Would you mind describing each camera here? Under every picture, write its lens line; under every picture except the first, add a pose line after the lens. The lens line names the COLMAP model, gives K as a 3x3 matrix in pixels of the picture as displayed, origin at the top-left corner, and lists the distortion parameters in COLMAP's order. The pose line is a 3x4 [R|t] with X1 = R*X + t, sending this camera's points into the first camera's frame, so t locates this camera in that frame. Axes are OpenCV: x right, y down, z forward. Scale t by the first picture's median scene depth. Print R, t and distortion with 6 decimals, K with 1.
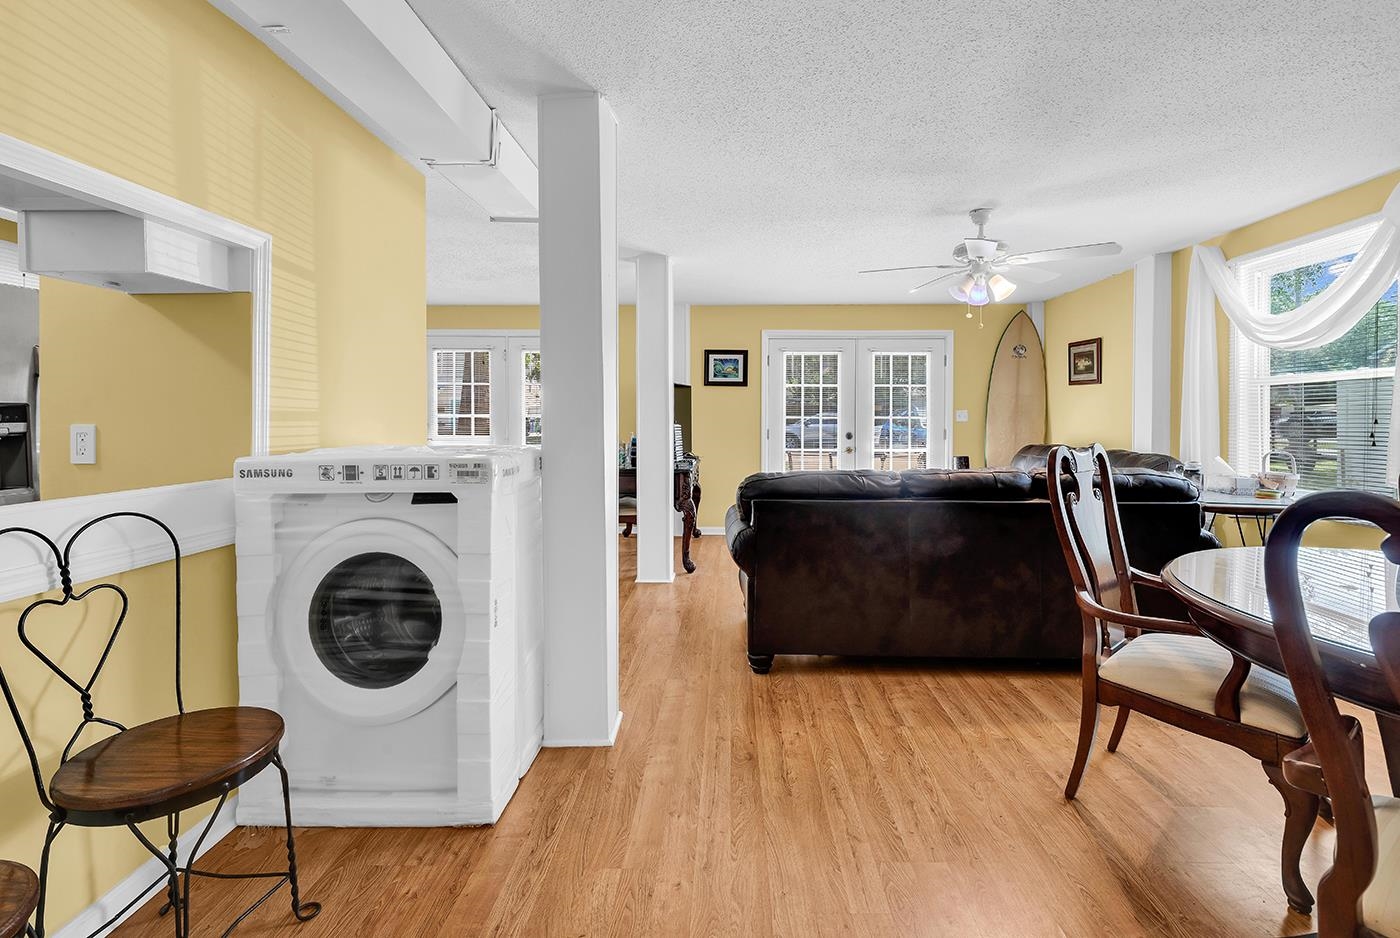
lens RADIAL K [[645.2, 0, 719.3], [0, 645.2, 419.3], [0, 0, 1]] dist [0.015721, -0.006778]
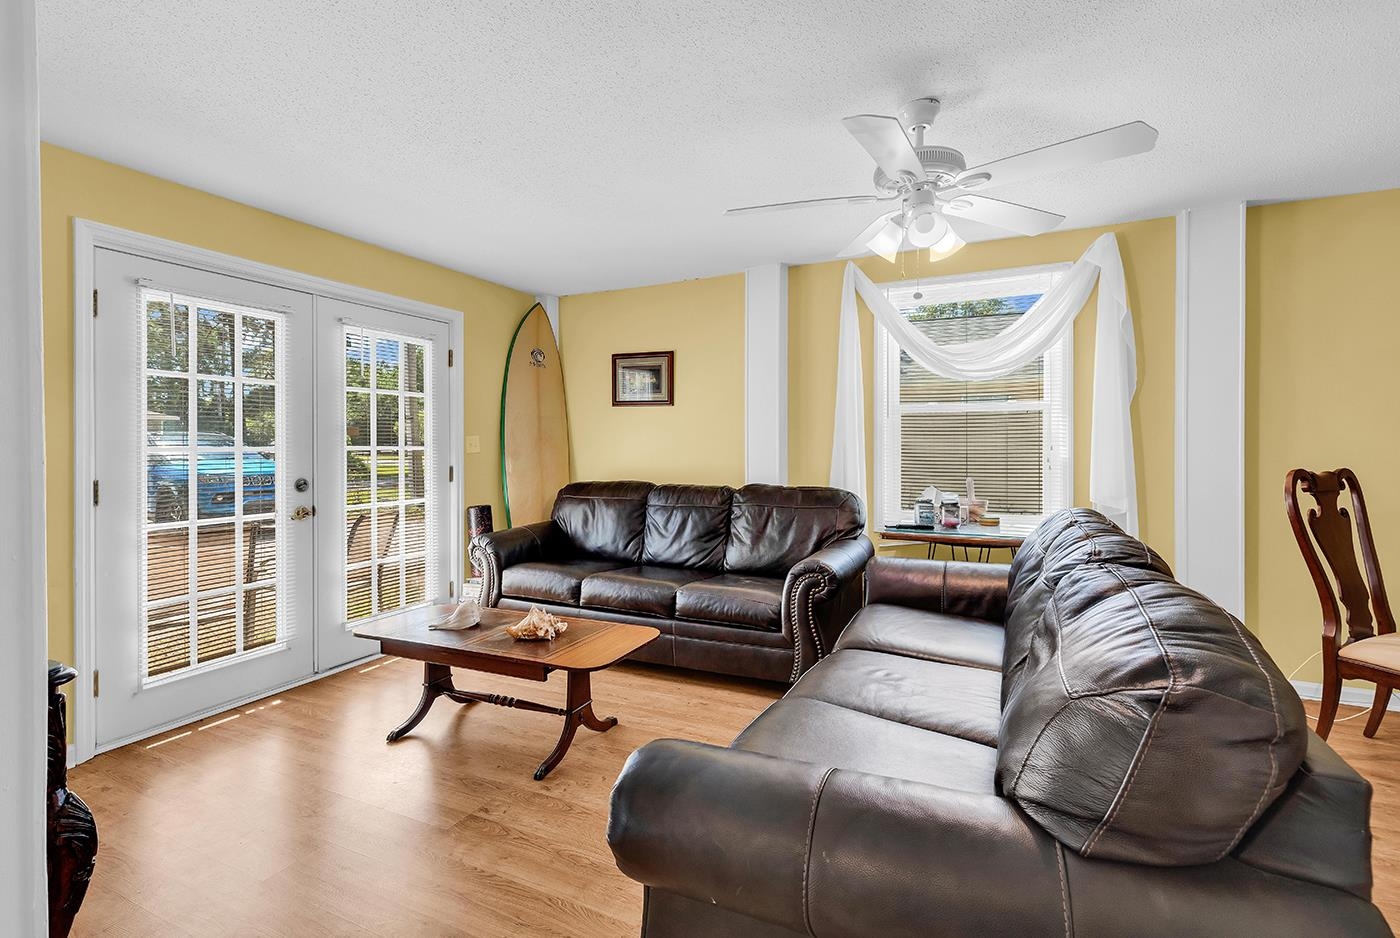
lens RADIAL K [[645.2, 0, 686.4], [0, 645.2, 450.9], [0, 0, 1]] dist [0.015721, -0.006778]
pose [[0.417581, -0.011216, 0.908571, -0.150361], [0.007650, 0.999932, 0.008827, -0.003621], [-0.908608, 0.003265, 0.417638, 0.585818]]
